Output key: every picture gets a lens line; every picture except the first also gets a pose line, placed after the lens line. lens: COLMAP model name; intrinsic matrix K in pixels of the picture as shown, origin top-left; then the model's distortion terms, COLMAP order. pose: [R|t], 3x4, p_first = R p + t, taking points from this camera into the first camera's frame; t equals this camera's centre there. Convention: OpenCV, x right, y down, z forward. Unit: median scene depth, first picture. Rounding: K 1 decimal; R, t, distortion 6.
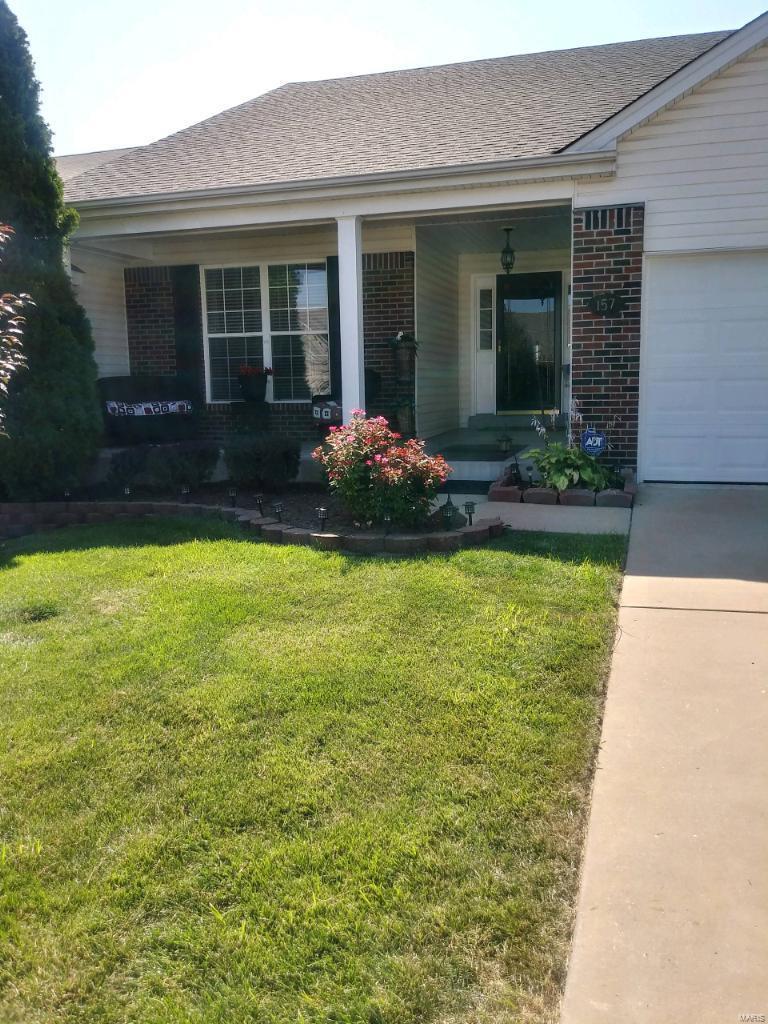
lens RADIAL K [[838.8, 0, 384.0], [0, 838.8, 512.0], [0, 0, 1]] dist [0.034658, 0.002125]
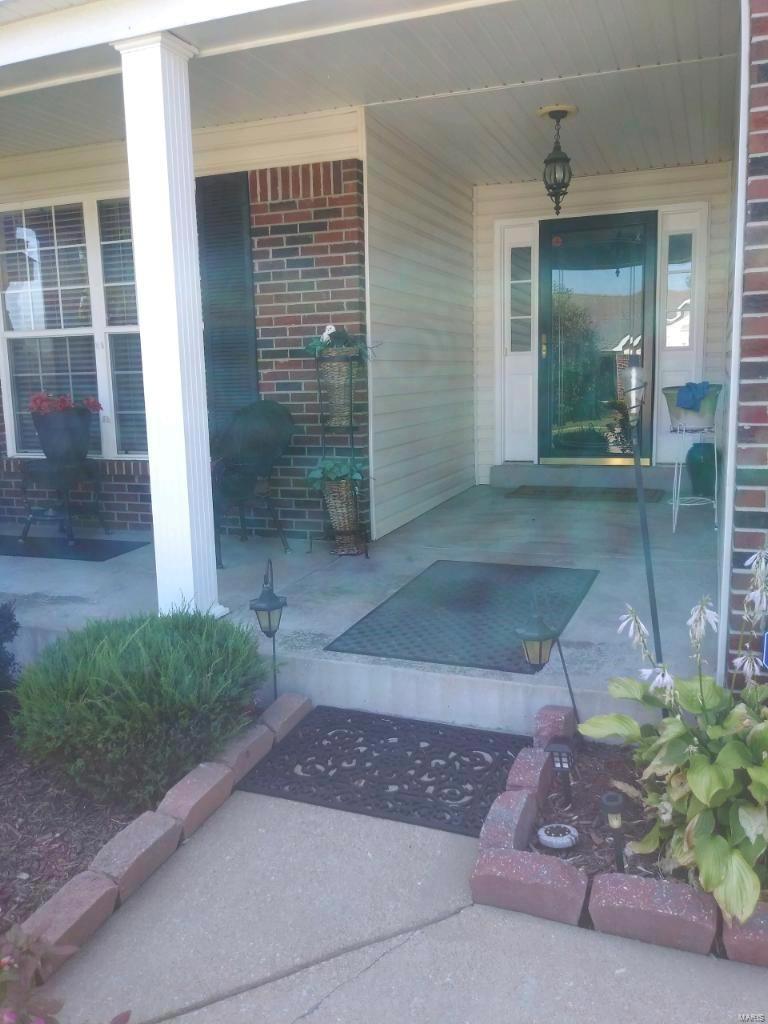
lens RADIAL K [[799.2, 0, 384.0], [0, 799.2, 512.0], [0, 0, 1]] dist [0.006260, 0.001819]
pose [[0.996966, 0.005358, -0.077651, 0.080800], [-0.003288, 0.999636, 0.026769, -0.110822], [0.077766, -0.026433, 0.996621, 0.502236]]
